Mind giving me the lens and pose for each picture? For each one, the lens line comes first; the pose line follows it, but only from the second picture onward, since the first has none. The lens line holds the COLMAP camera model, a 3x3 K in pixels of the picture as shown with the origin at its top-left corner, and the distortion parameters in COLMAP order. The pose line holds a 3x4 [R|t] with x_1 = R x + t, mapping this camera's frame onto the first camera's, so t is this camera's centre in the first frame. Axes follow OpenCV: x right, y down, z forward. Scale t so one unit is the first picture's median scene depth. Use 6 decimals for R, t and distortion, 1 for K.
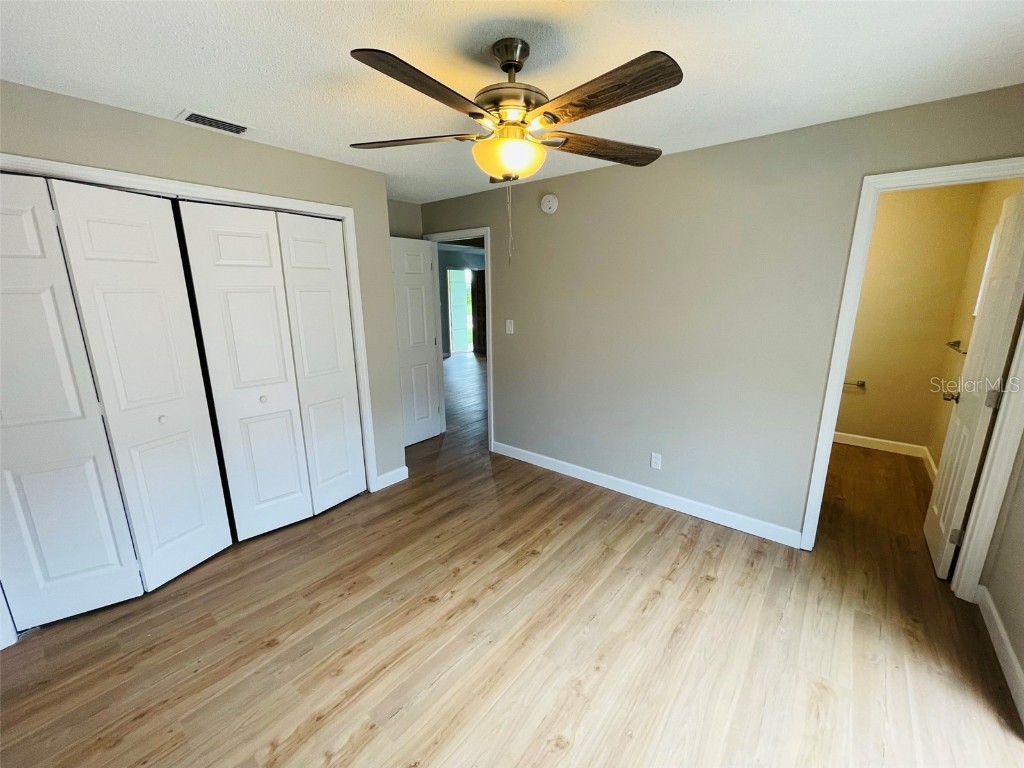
lens RADIAL K [[414.1, 0, 513.0], [0, 414.1, 385.9], [0, 0, 1]] dist [-0.001354, -0.000194]
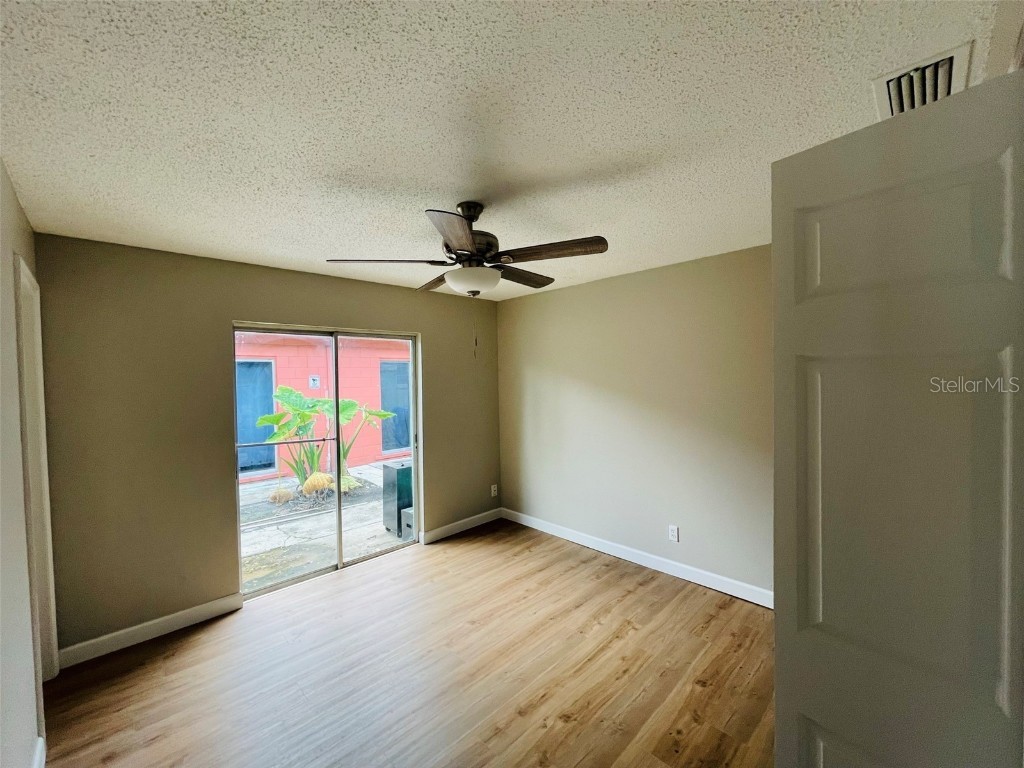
lens RADIAL K [[414.1, 0, 513.0], [0, 414.1, 385.9], [0, 0, 1]] dist [-0.001354, -0.000194]
pose [[-0.993059, 0.022570, 0.115429, -0.214630], [0.050643, 0.967831, 0.246451, -0.420954], [-0.106154, 0.250586, -0.962257, 1.815721]]
